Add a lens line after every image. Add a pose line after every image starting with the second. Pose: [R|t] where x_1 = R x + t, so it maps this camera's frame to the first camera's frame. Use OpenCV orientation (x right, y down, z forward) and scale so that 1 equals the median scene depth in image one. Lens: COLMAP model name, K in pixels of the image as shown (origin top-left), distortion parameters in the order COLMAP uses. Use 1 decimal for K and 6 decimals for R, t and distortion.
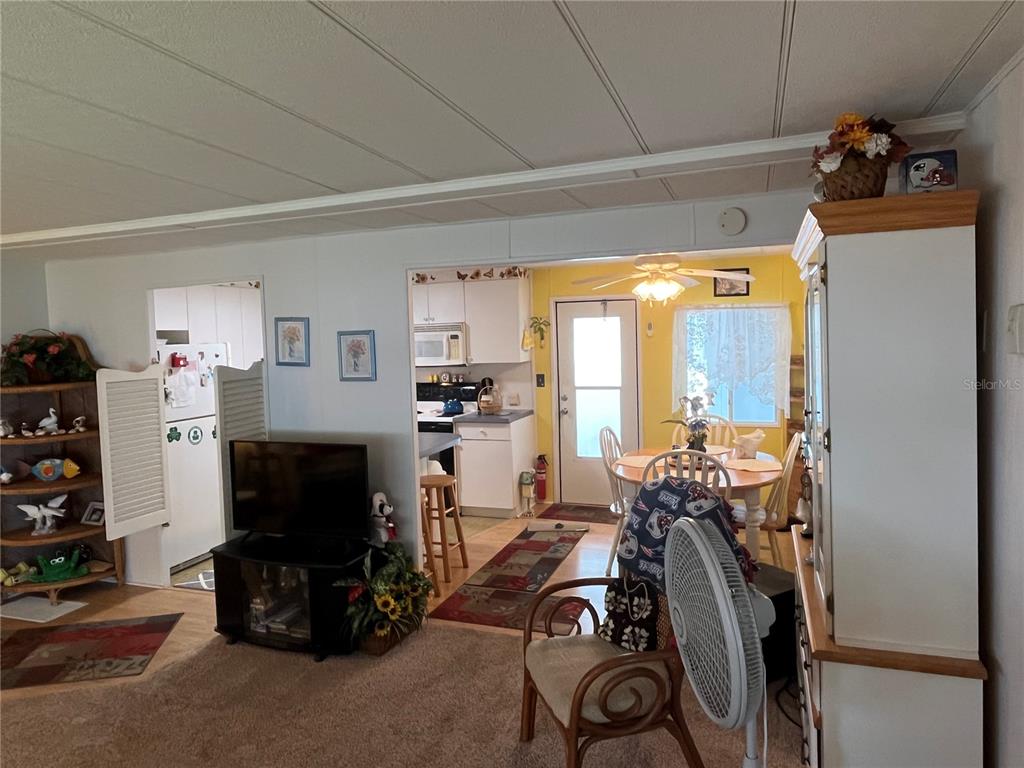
lens RADIAL K [[665.7, 0, 503.7], [0, 665.7, 371.9], [0, 0, 1]] dist [0.001343, -0.004636]
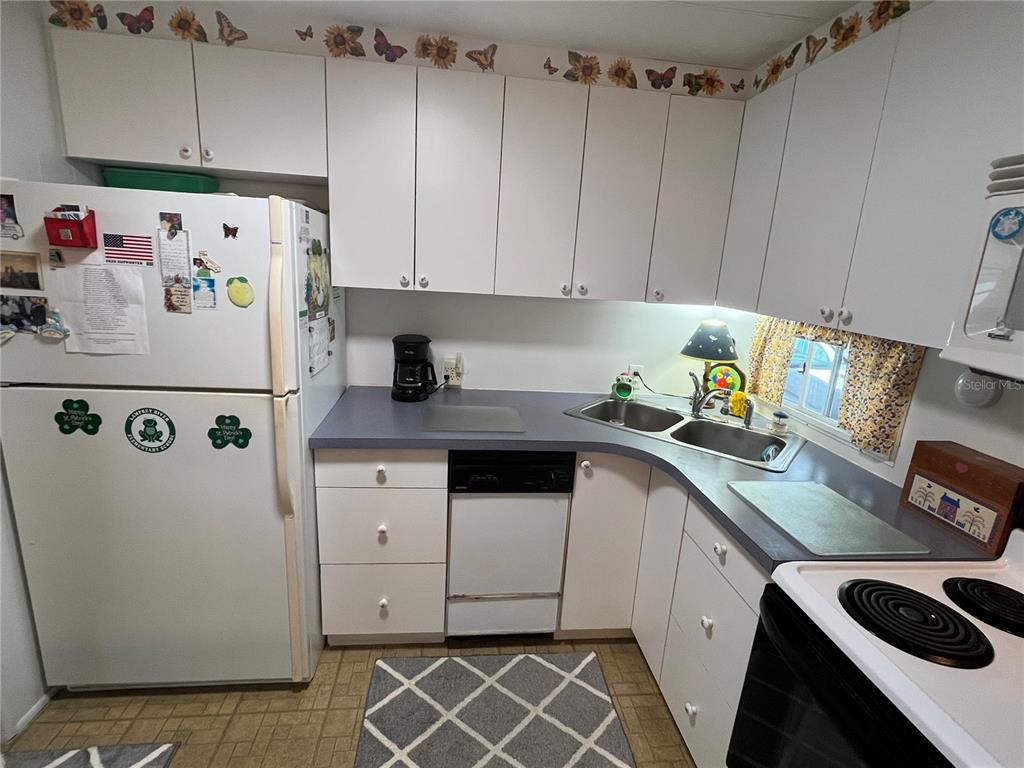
lens RADIAL K [[497.3, 0, 509.6], [0, 497.3, 382.8], [0, 0, 1]] dist [-0.001880, -0.001252]
pose [[0.448776, 0.271908, -0.851273, -0.105765], [-0.122815, 0.962314, 0.242630, -0.026309], [0.885165, -0.004338, 0.465257, 0.911250]]
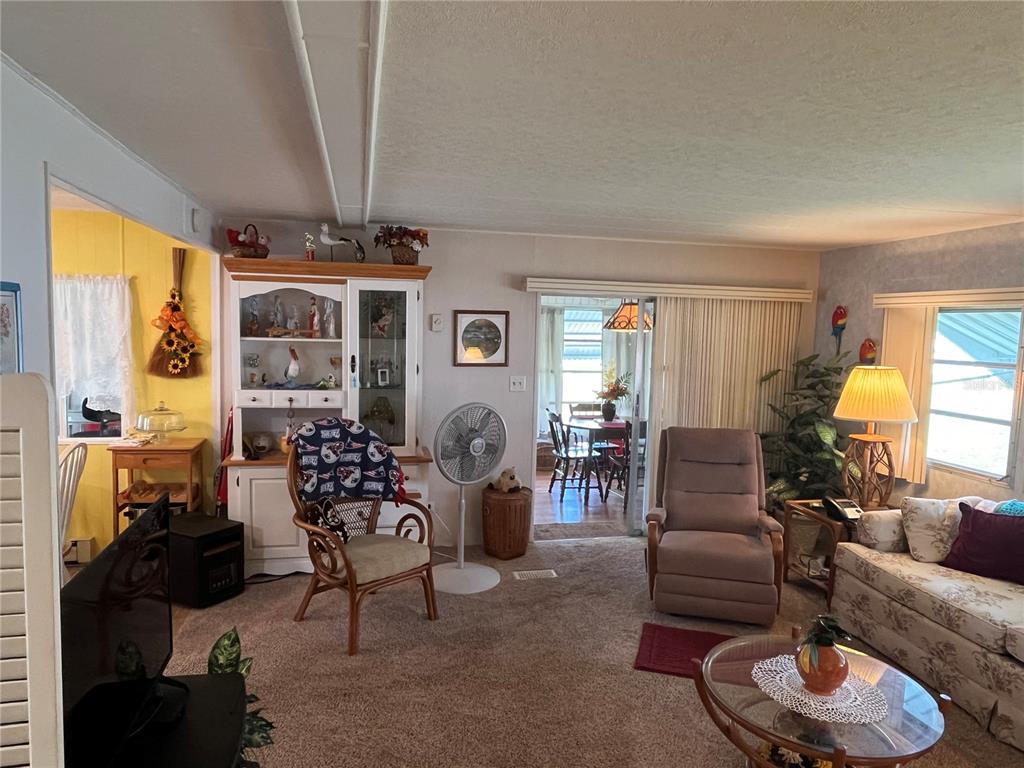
lens RADIAL K [[665.7, 0, 510.4], [0, 665.7, 383.9], [0, 0, 1]] dist [0.001343, -0.004636]
pose [[-0.547639, -0.060149, 0.834550, -0.514344], [0.034291, 0.994961, 0.094213, -0.016686], [-0.836012, 0.080212, -0.542817, 0.642685]]
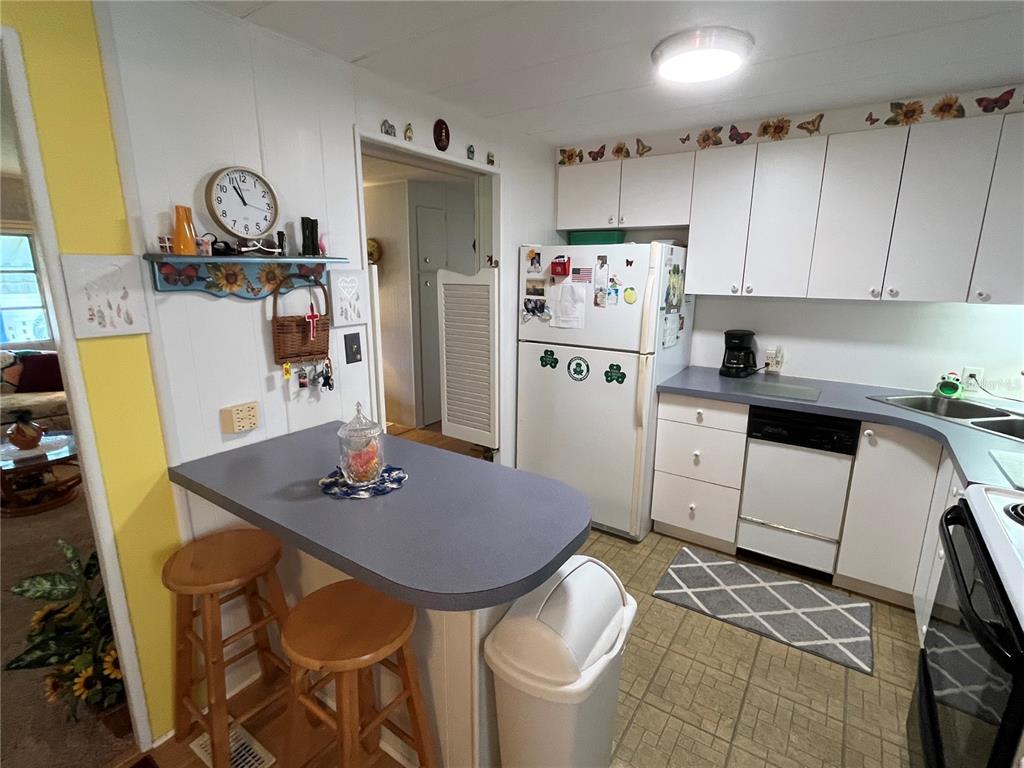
lens RADIAL K [[497.3, 0, 509.8], [0, 497.3, 383.6], [0, 0, 1]] dist [-0.001880, -0.001252]
pose [[-0.243928, 0.246613, -0.937913, 0.080198], [-0.052908, 0.962303, 0.266786, -0.031078], [0.968349, 0.114700, -0.221685, 0.911210]]
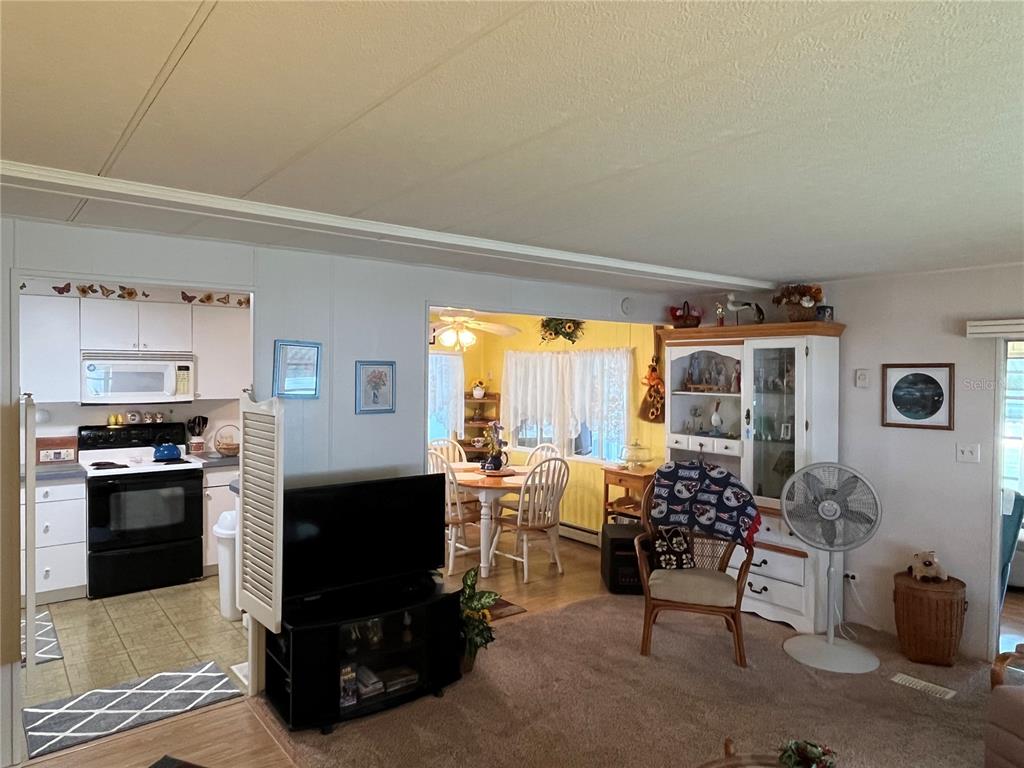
lens RADIAL K [[665.7, 0, 505.1], [0, 665.7, 385.9], [0, 0, 1]] dist [0.001343, -0.004636]
pose [[0.513561, 0.014048, 0.857938, -0.638027], [0.022401, 0.999306, -0.029772, 0.004426], [-0.857761, 0.034509, 0.512890, 0.234281]]
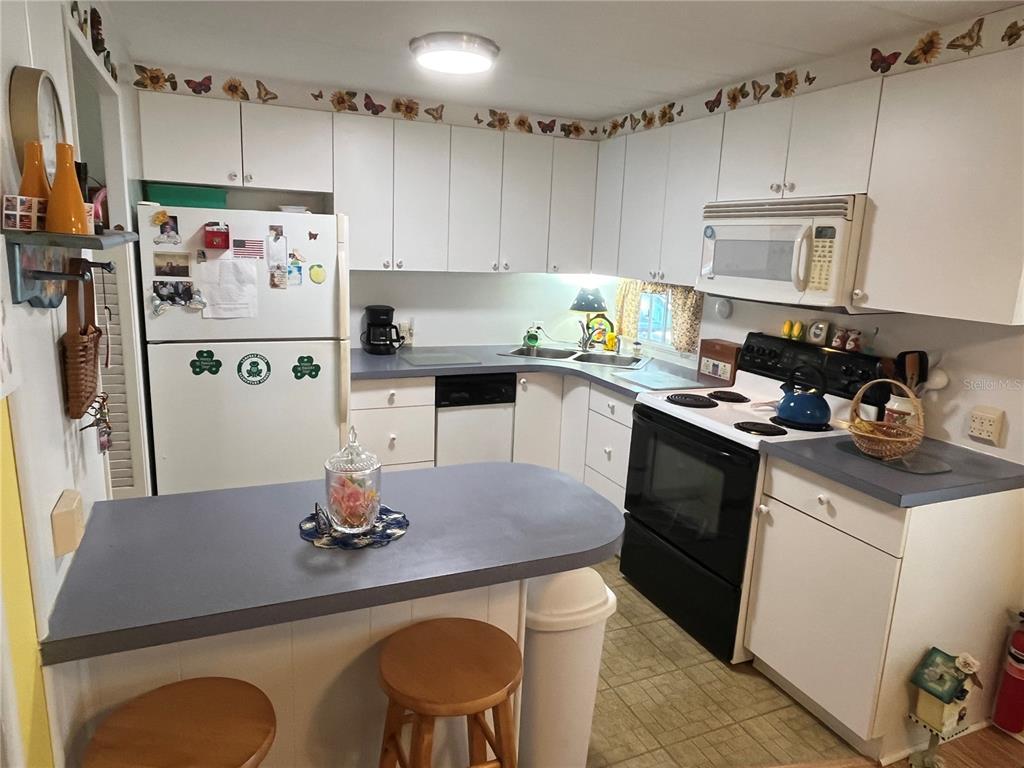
lens RADIAL K [[665.7, 0, 500.4], [0, 665.7, 381.7], [0, 0, 1]] dist [0.001343, -0.004636]
pose [[0.689188, 0.208244, -0.694013, 0.086211], [-0.101463, 0.976110, 0.192131, -0.025547], [0.717443, -0.061998, 0.693853, 0.646469]]
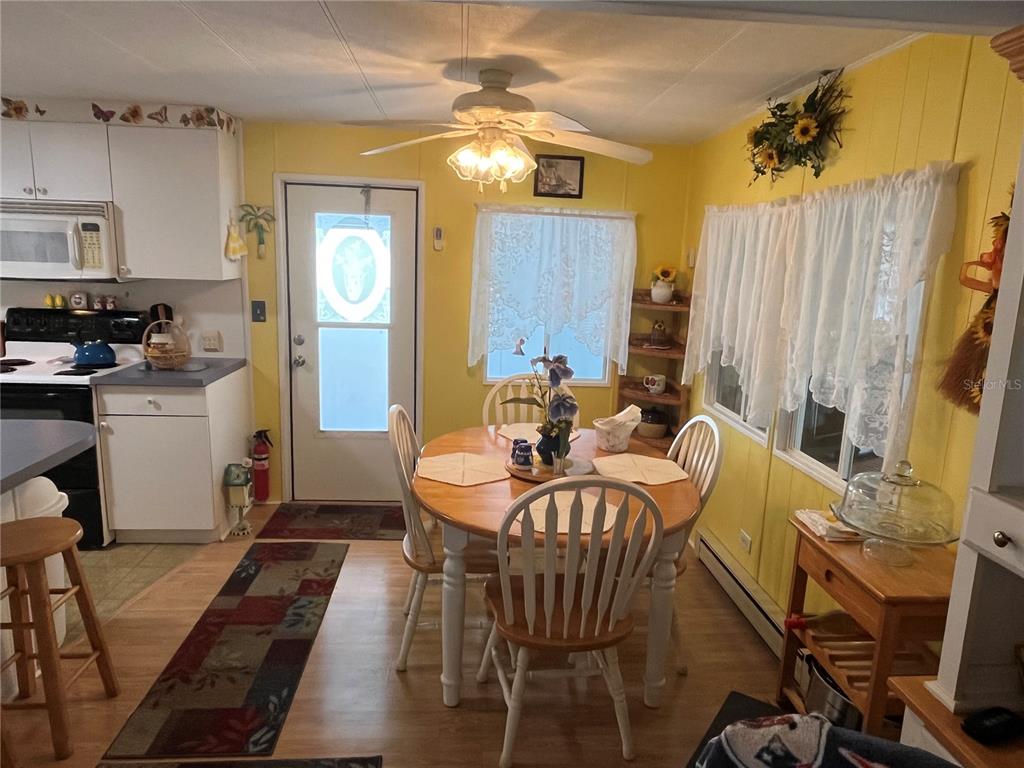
lens RADIAL K [[665.7, 0, 507.6], [0, 665.7, 381.3], [0, 0, 1]] dist [0.001343, -0.004636]
pose [[0.907205, -0.017254, 0.420335, 0.004719], [-0.038757, 0.991482, 0.124347, -0.009373], [-0.418900, -0.129099, 0.898808, 0.380393]]
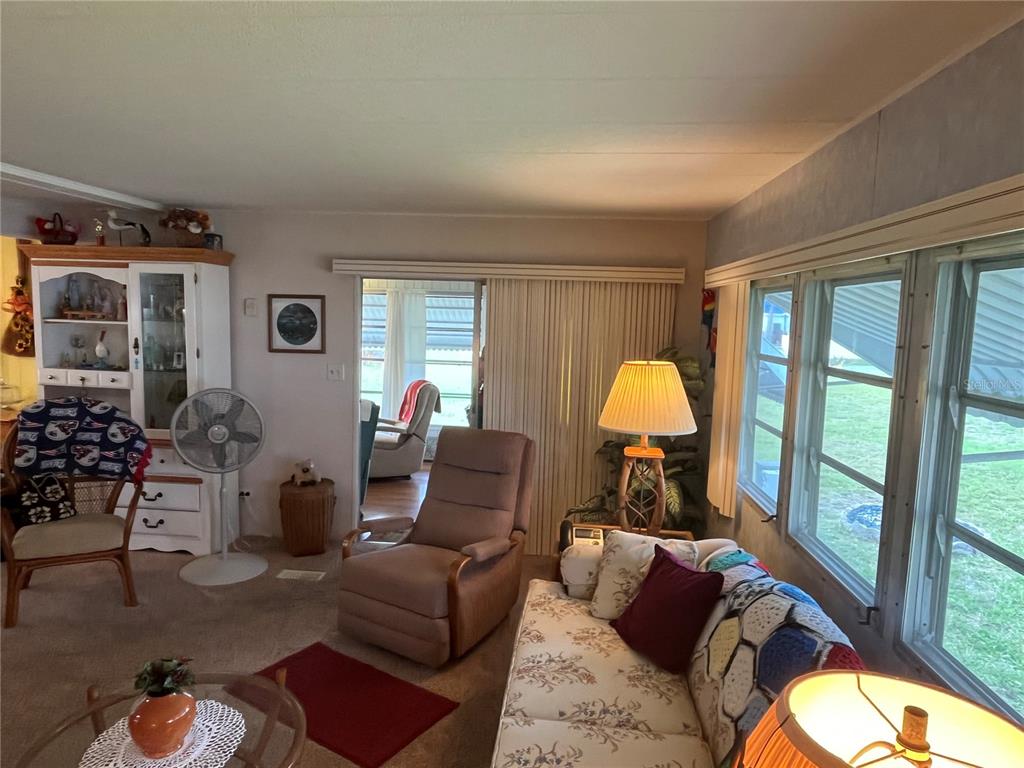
lens RADIAL K [[665.7, 0, 502.2], [0, 665.7, 380.9], [0, 0, 1]] dist [0.001343, -0.004636]
pose [[-0.267307, -0.075491, 0.960650, -0.633989], [0.027653, 0.995915, 0.085957, 0.010009], [-0.963215, 0.049542, -0.264127, 0.199449]]
